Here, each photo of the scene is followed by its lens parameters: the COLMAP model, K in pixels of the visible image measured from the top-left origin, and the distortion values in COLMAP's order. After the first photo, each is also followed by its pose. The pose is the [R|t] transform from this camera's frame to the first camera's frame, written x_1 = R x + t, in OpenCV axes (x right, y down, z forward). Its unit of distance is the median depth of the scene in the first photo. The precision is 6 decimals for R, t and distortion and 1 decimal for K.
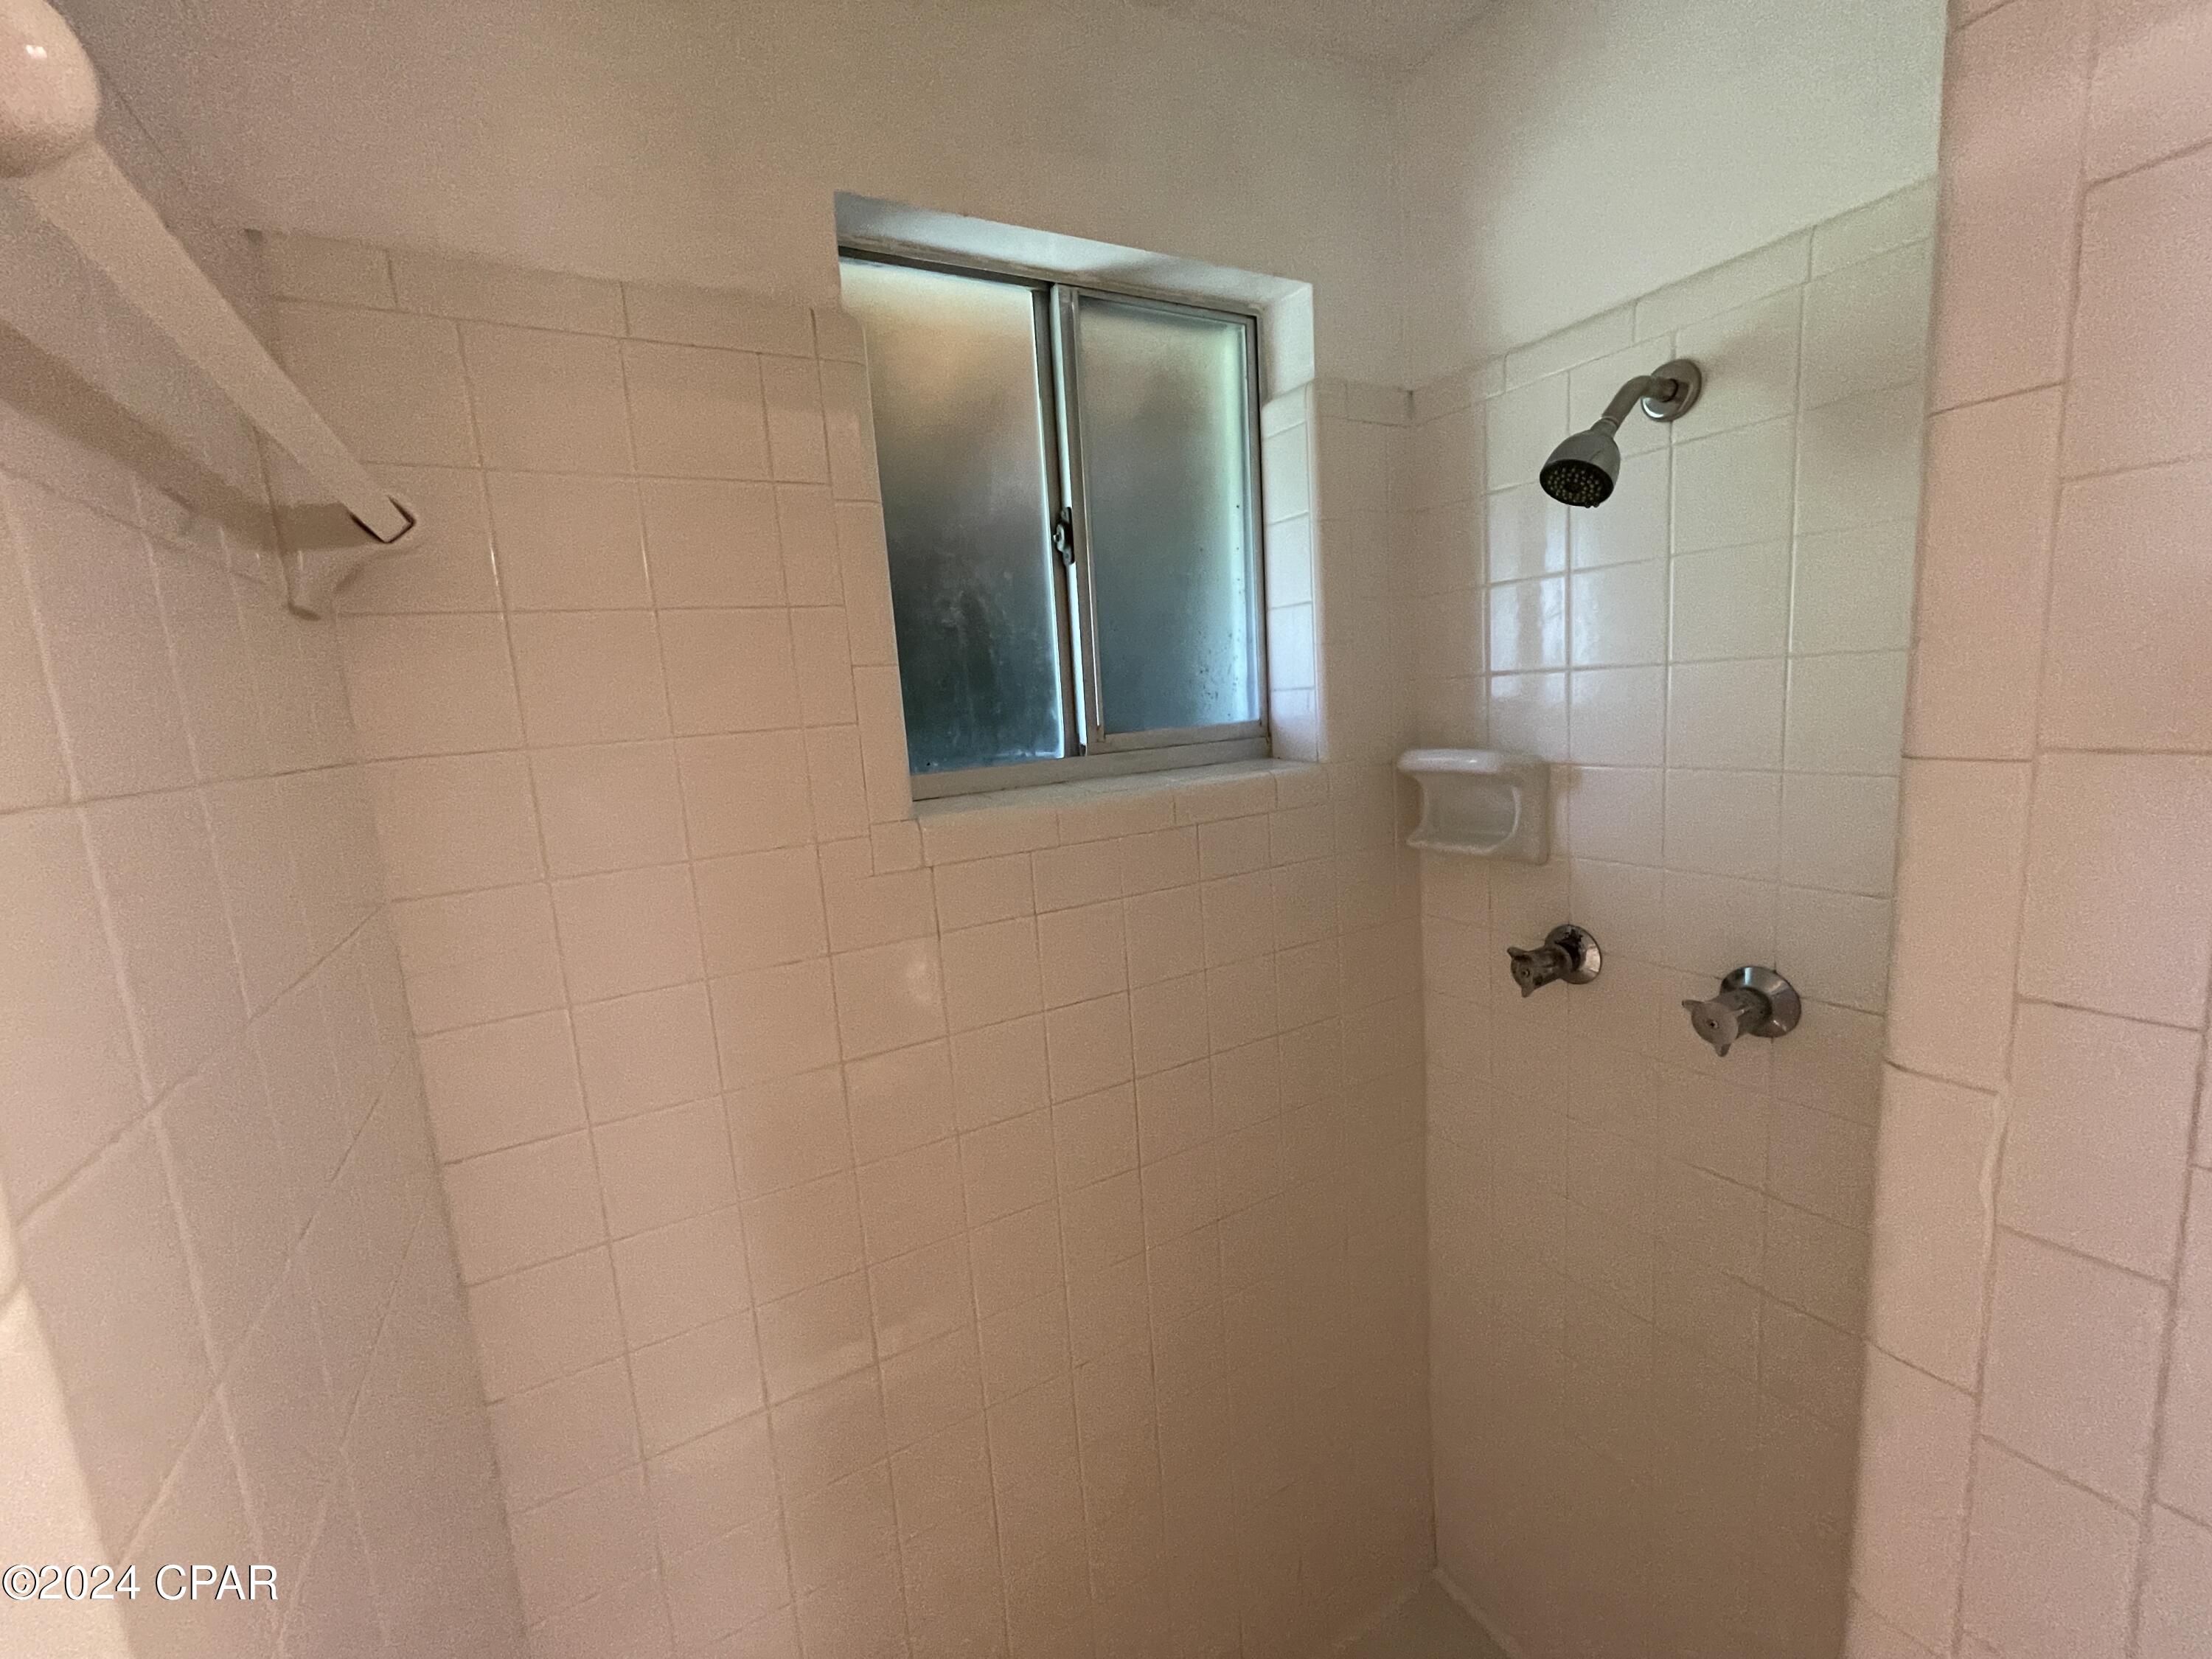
lens RADIAL K [[898.8, 0, 1102.3], [0, 898.8, 831.7], [0, 0, 1]] dist [-0.001175, 0.000632]
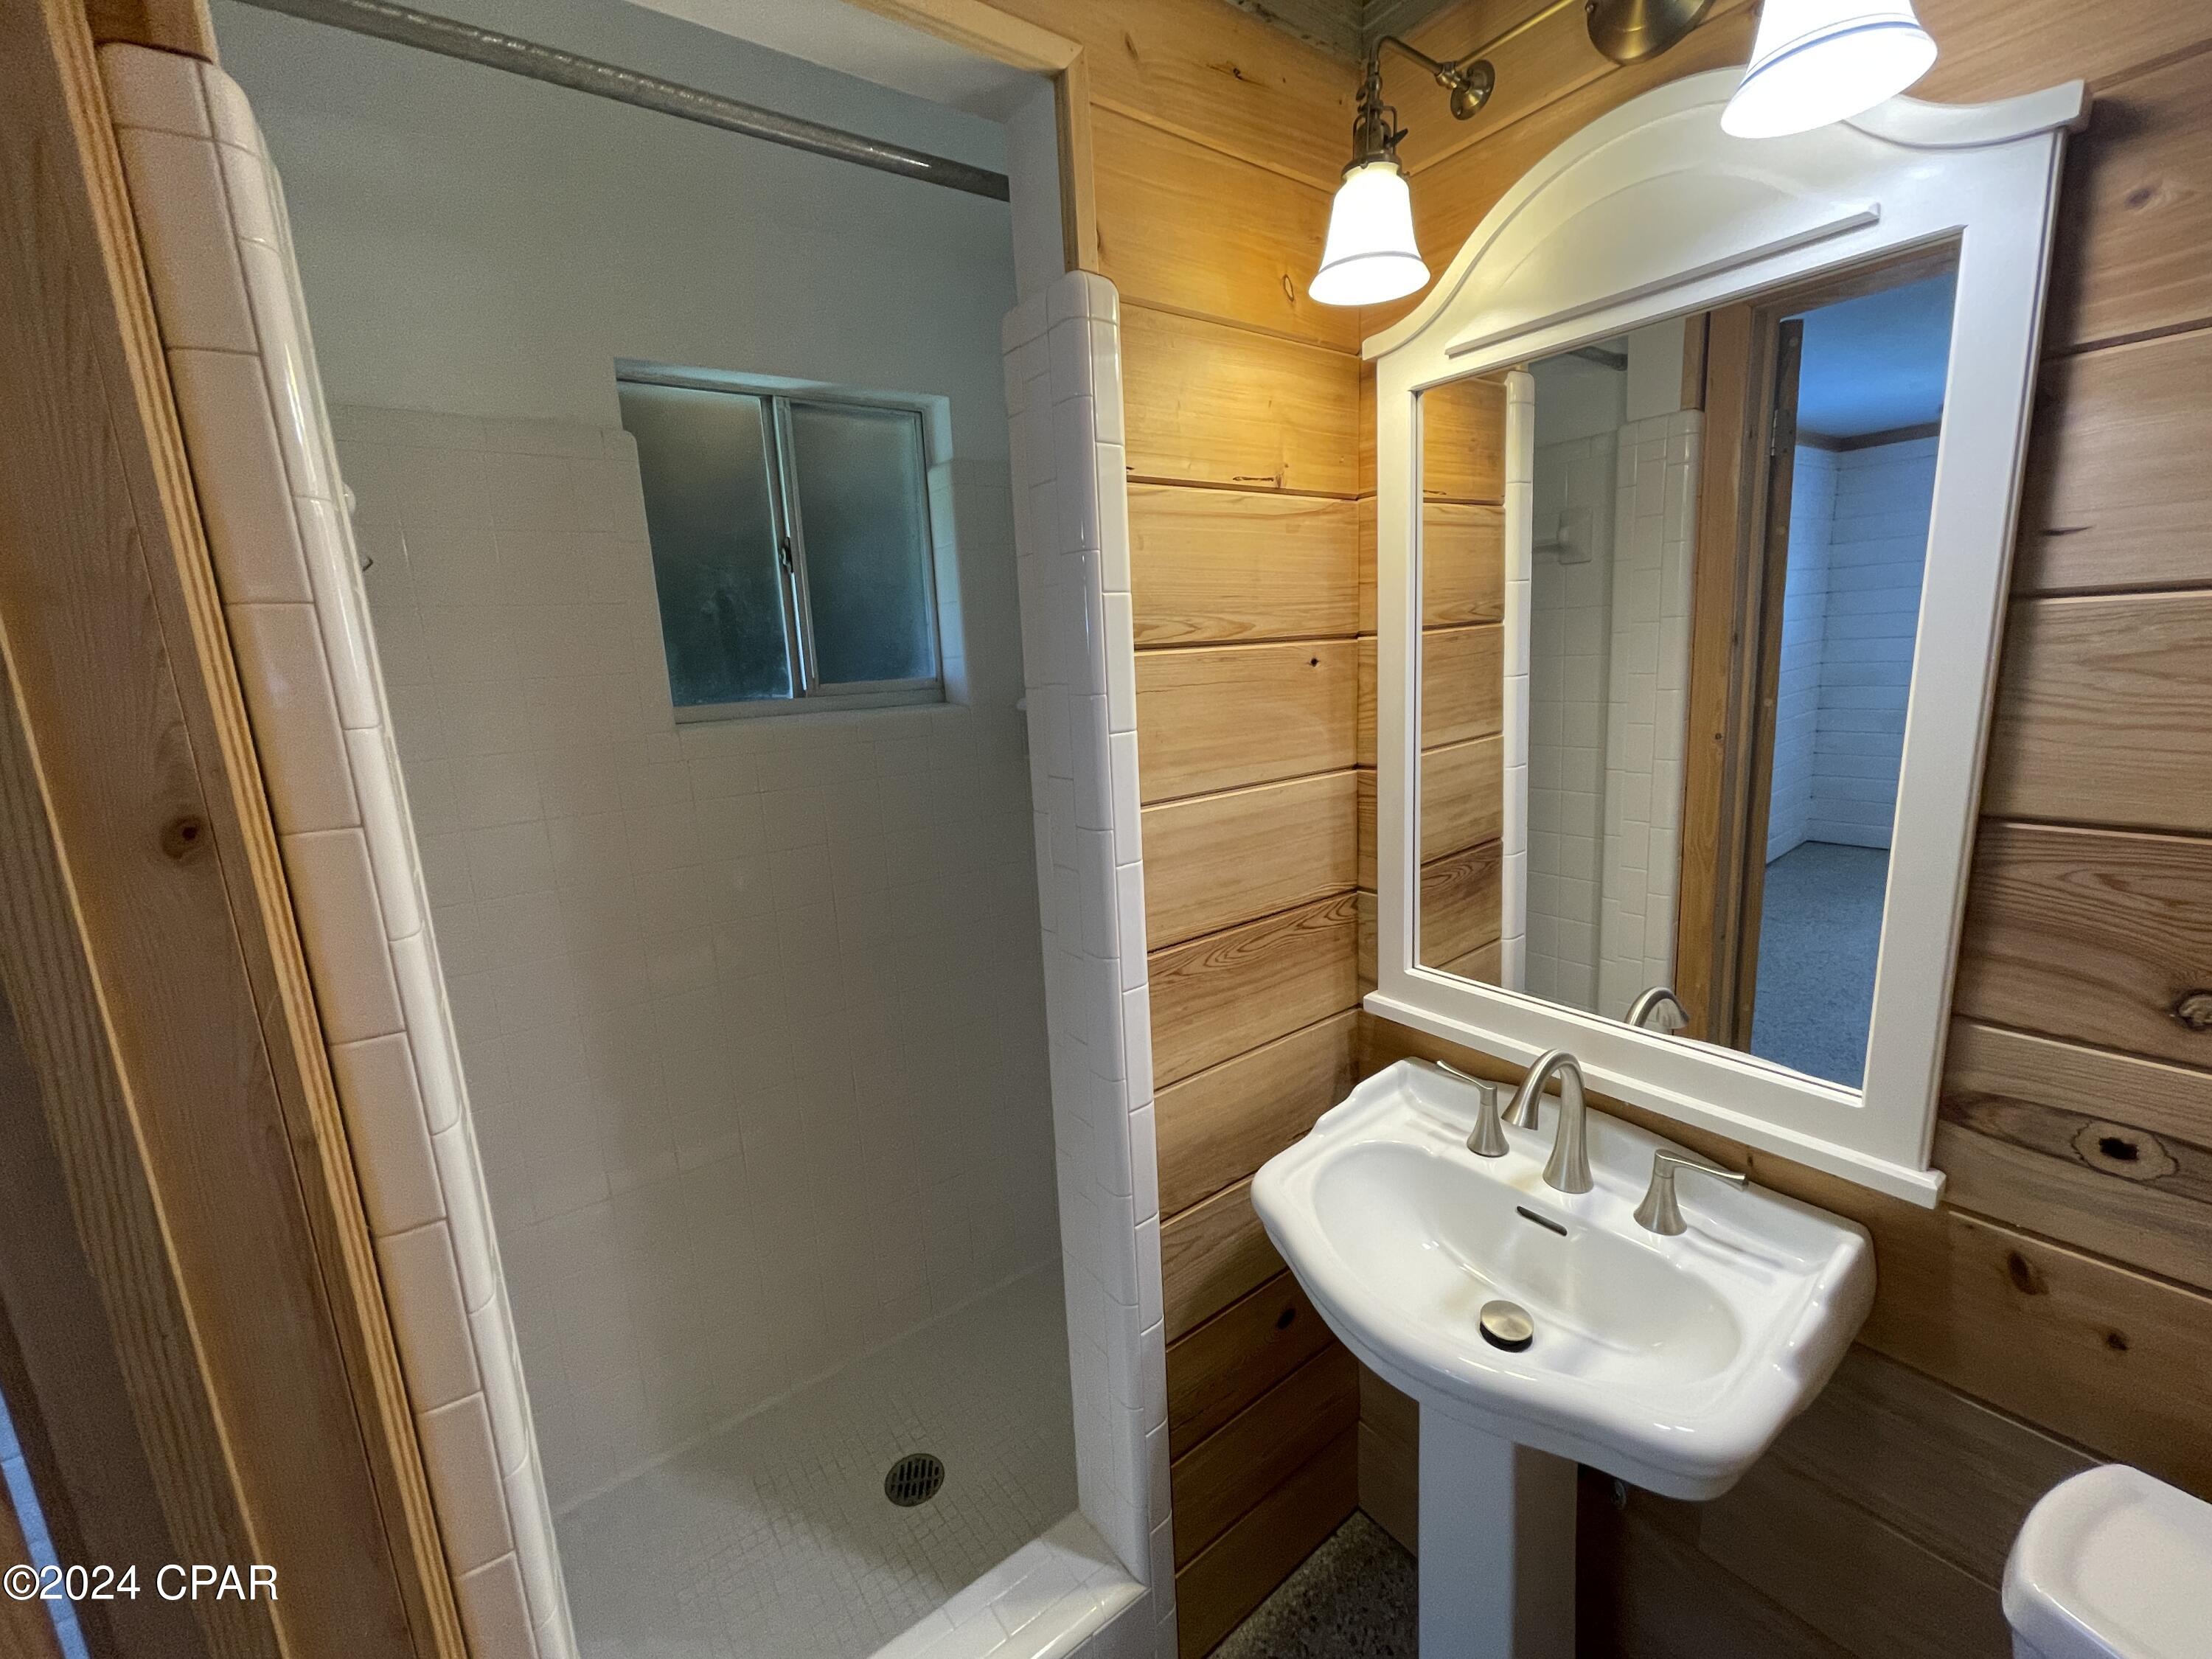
lens RADIAL K [[898.8, 0, 1104.6], [0, 898.8, 829.6], [0, 0, 1]] dist [-0.001175, 0.000632]
pose [[0.993329, -0.004373, 0.115231, 0.324932], [0.000147, 0.999328, 0.036659, 0.089950], [-0.115314, -0.036398, 0.992662, -0.631441]]
